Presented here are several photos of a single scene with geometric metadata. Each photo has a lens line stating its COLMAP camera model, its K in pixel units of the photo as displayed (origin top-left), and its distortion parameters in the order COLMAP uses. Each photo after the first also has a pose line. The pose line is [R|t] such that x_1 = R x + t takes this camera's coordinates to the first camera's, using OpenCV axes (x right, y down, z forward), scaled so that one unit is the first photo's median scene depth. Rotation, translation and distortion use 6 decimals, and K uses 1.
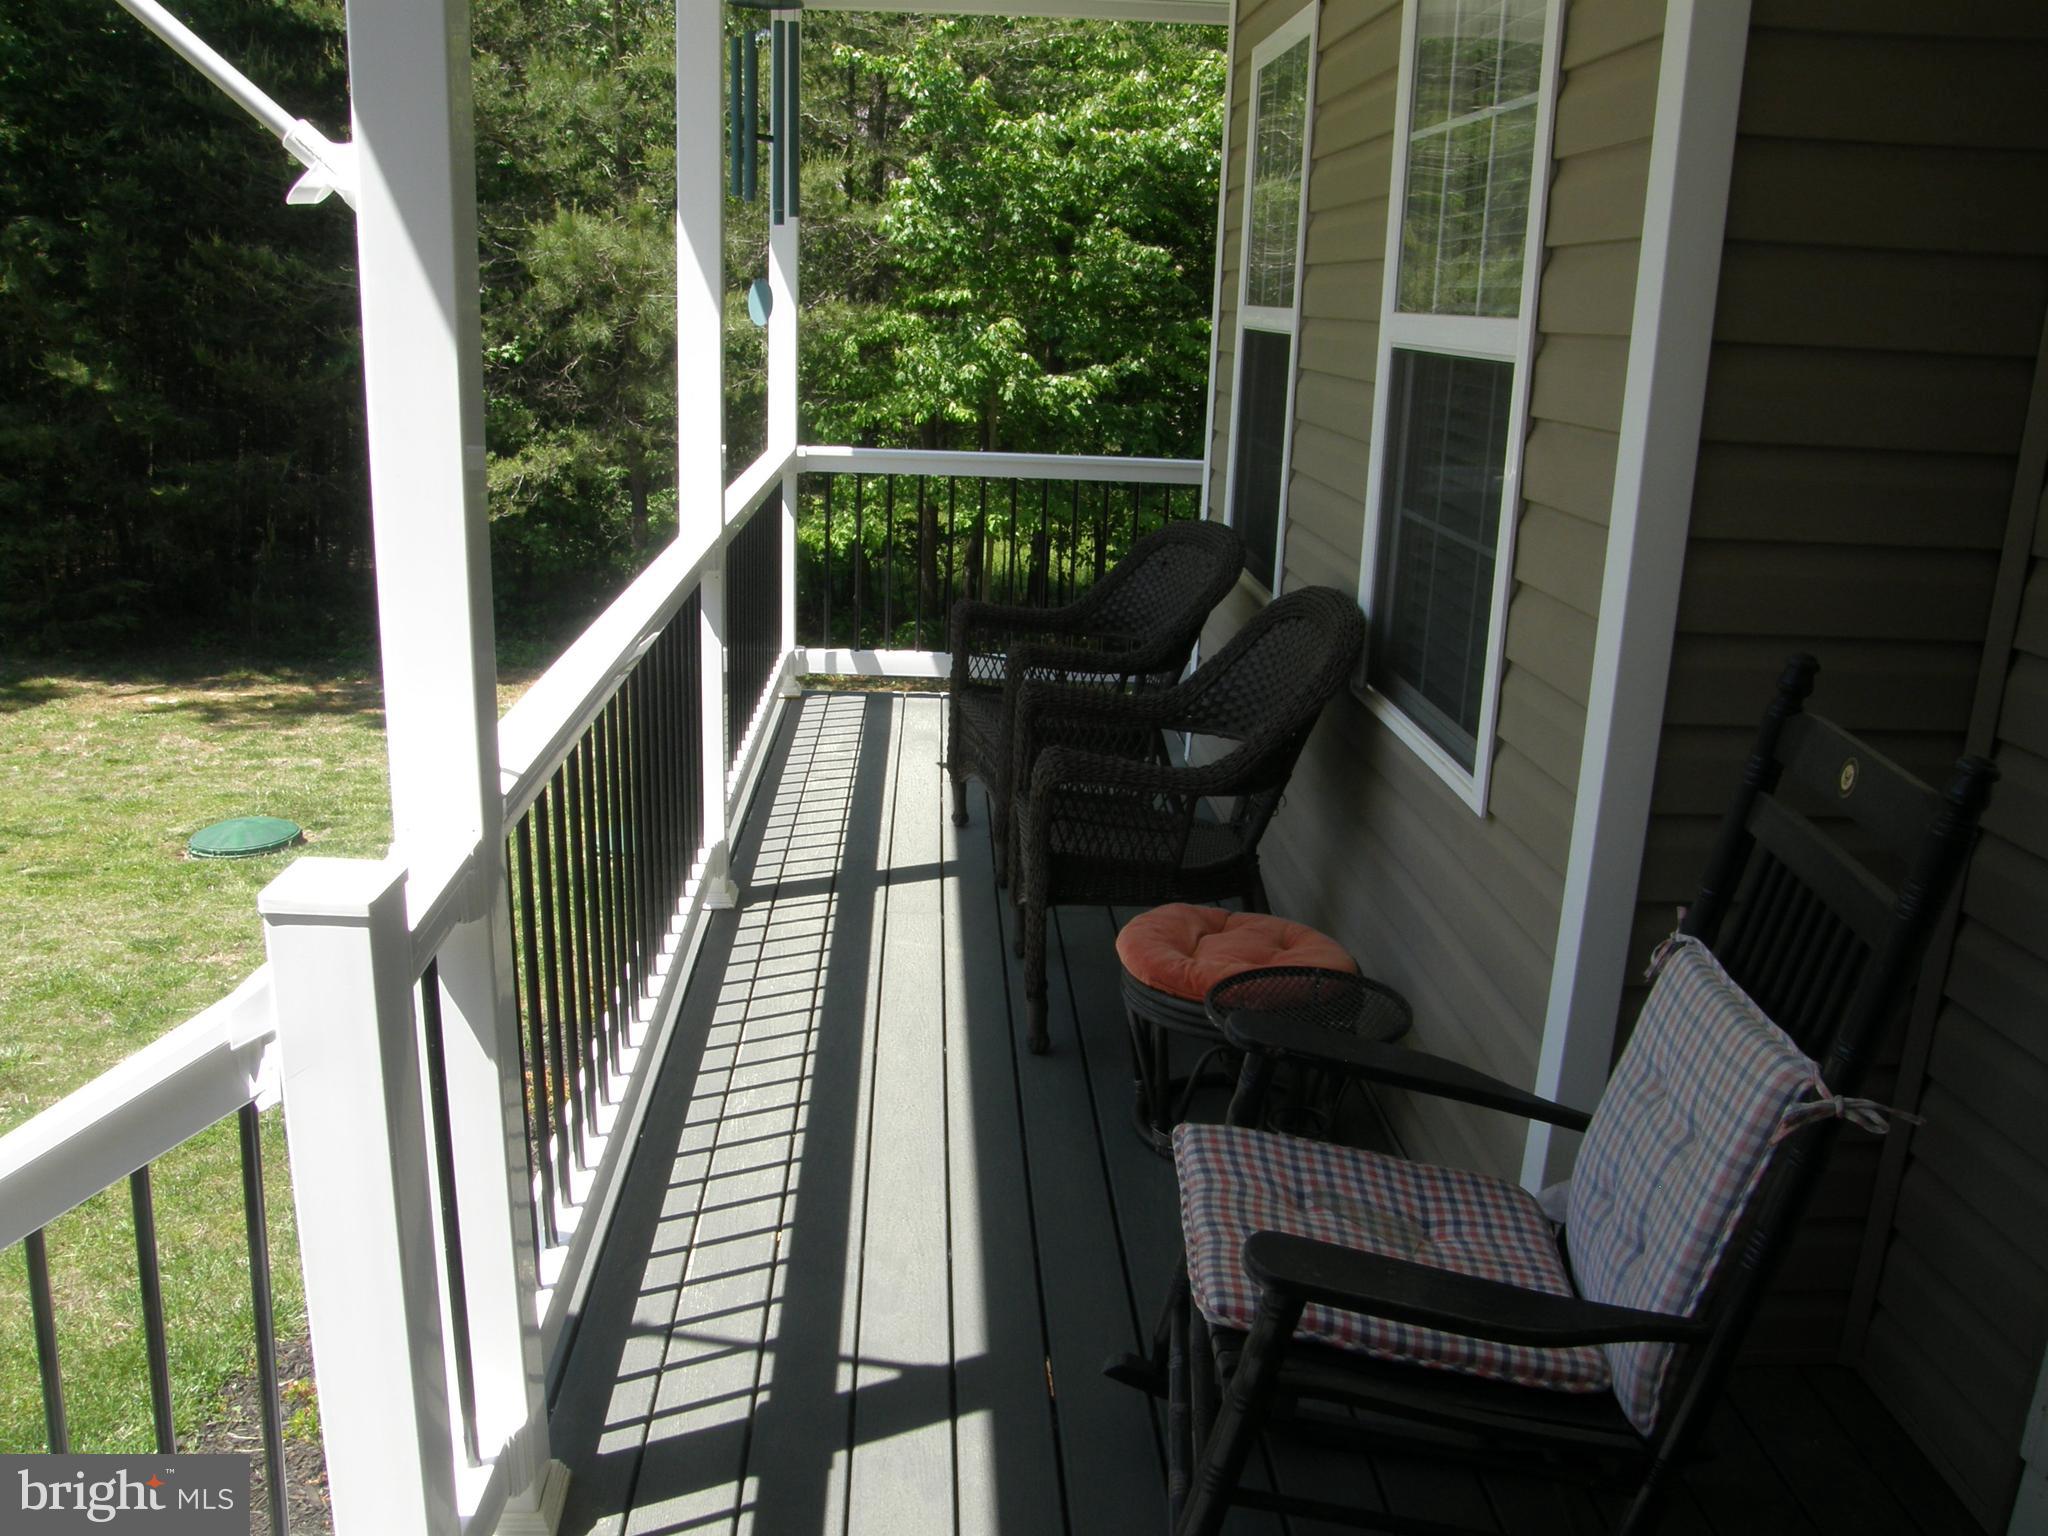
lens RADIAL K [[1755.7, 0, 969.2], [0, 1755.7, 804.7], [0, 0, 1]] dist [-0.147866, 0.119652]
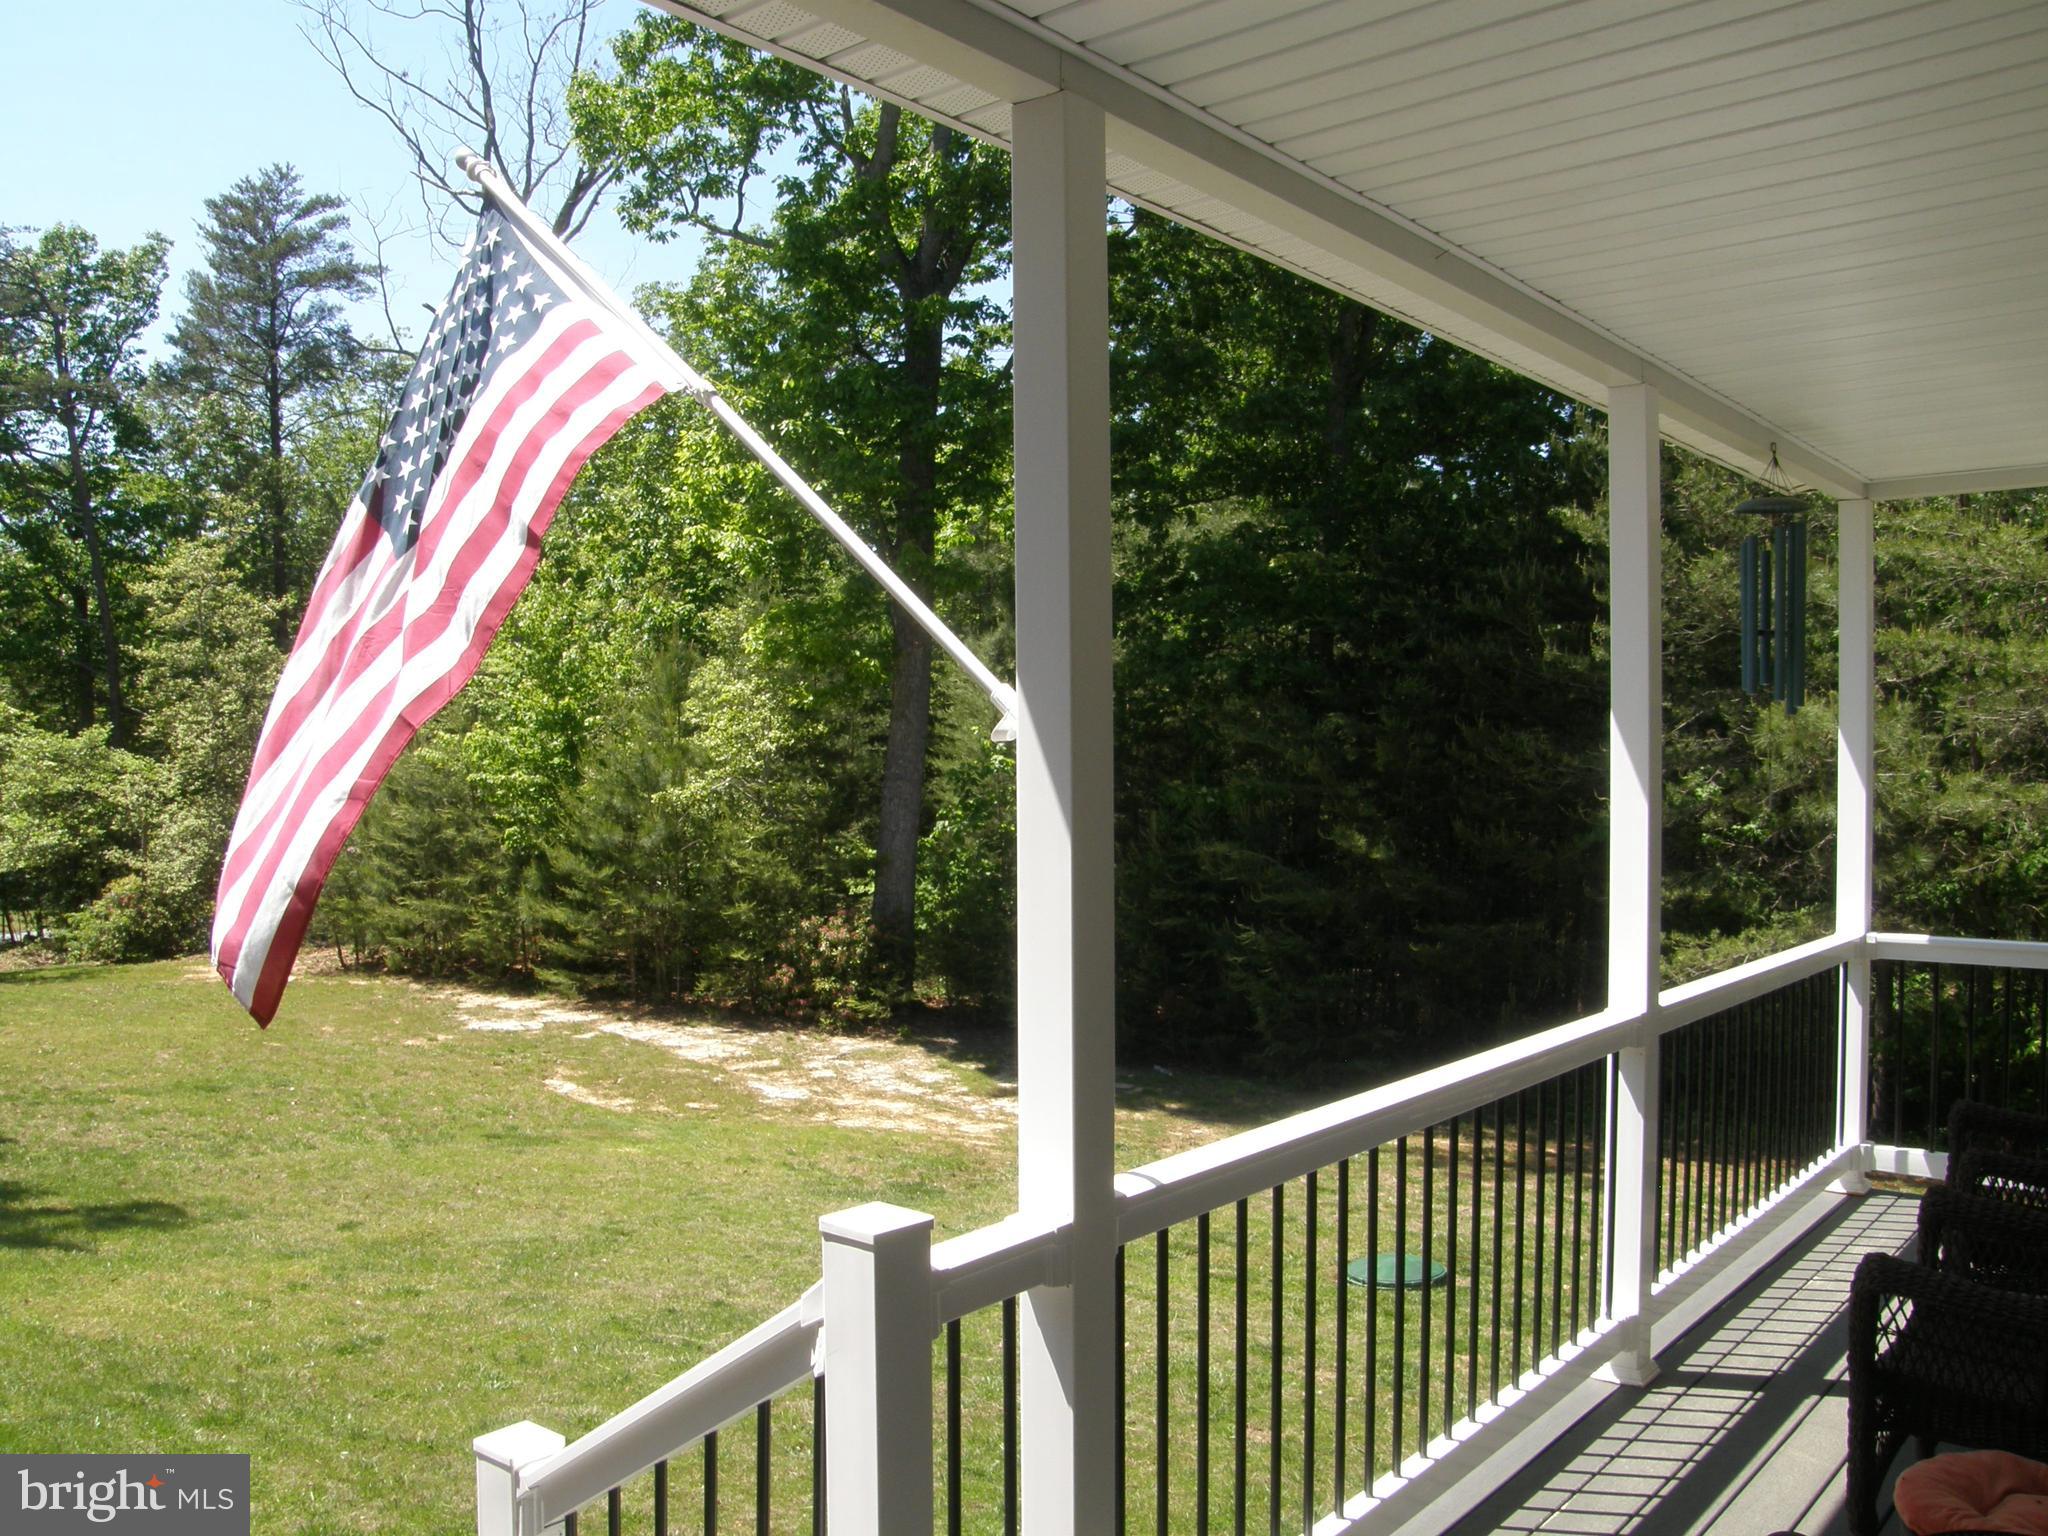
lens RADIAL K [[1755.7, 0, 1026.1], [0, 1755.7, 788.0], [0, 0, 1]] dist [-0.147866, 0.119652]
pose [[0.754946, -0.020678, -0.655461, 0.166566], [-0.161625, 0.962804, -0.216530, -0.001545], [0.635558, 0.269407, 0.723523, -0.007590]]
